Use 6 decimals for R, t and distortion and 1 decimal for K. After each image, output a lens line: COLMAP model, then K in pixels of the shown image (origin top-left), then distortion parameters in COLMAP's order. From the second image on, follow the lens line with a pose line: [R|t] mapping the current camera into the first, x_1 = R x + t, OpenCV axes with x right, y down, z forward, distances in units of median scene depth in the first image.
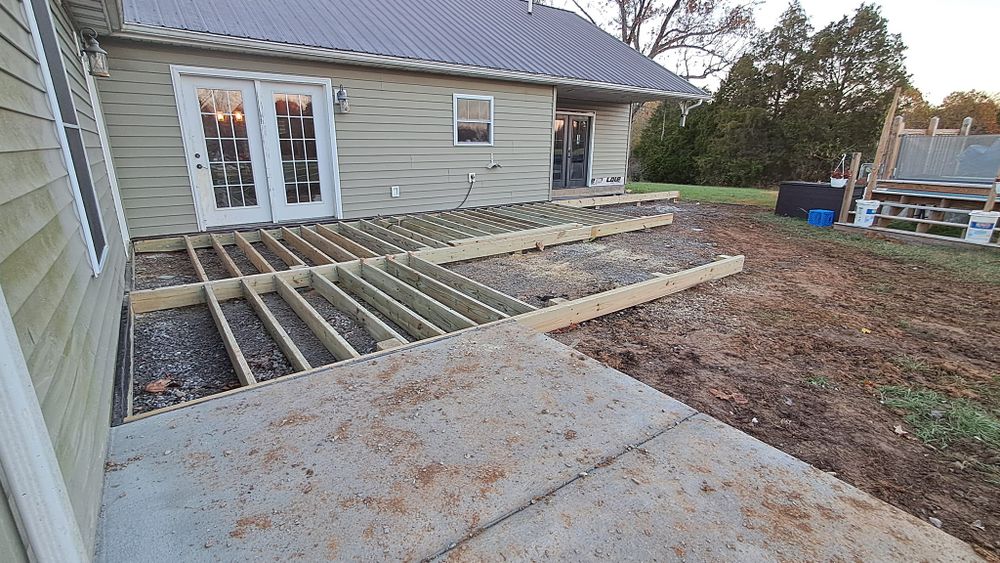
lens RADIAL K [[456.1, 0, 487.6], [0, 456.1, 278.9], [0, 0, 1]] dist [-0.004215, 0.005794]
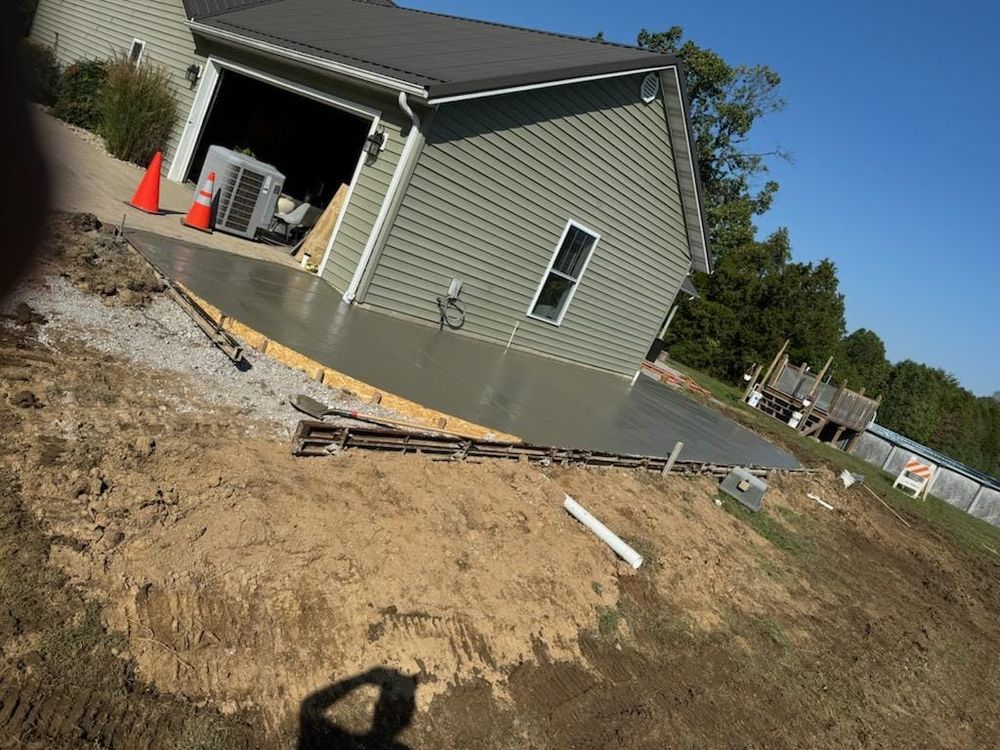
lens RADIAL K [[708.8, 0, 502.0], [0, 708.8, 392.5], [0, 0, 1]] dist [0.000881, 0.000499]
pose [[0.901883, 0.339590, 0.266995, -0.326915], [-0.330618, 0.940425, -0.079329, 0.152369], [-0.278028, -0.016728, 0.960427, -0.558076]]
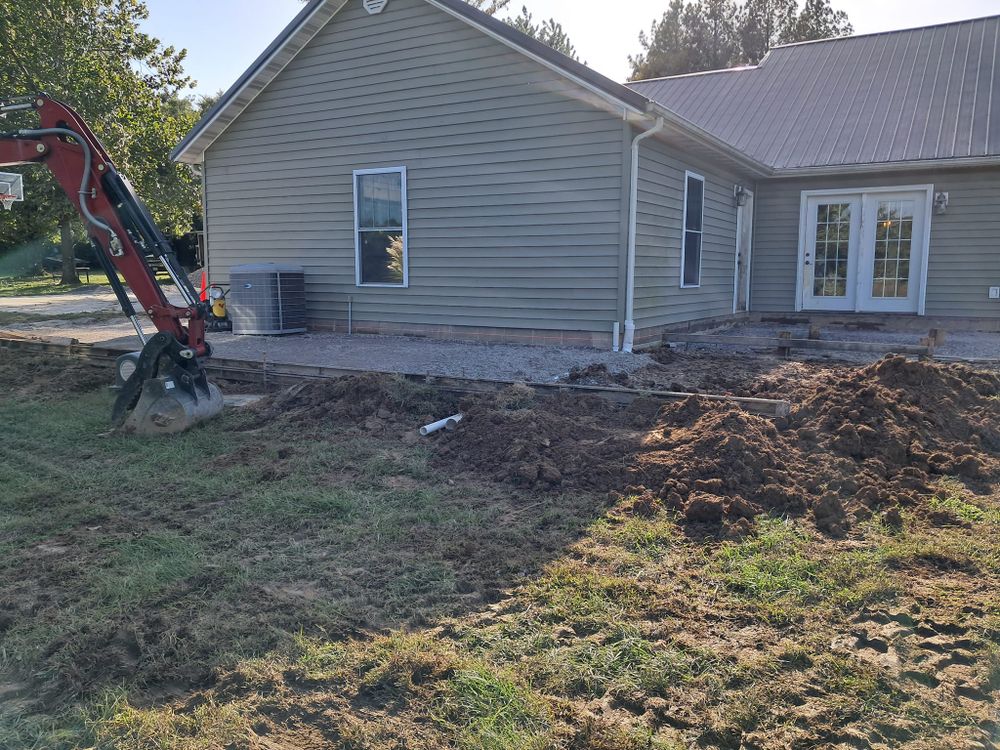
lens RADIAL K [[764.2, 0, 498.2], [0, 764.2, 361.7], [0, 0, 1]] dist [0.025788, -0.001428]
pose [[0.394769, 0.104375, -0.912832, 0.306447], [-0.261016, 0.965331, -0.002503, 0.076505], [0.880924, 0.239252, 0.408327, -0.176341]]
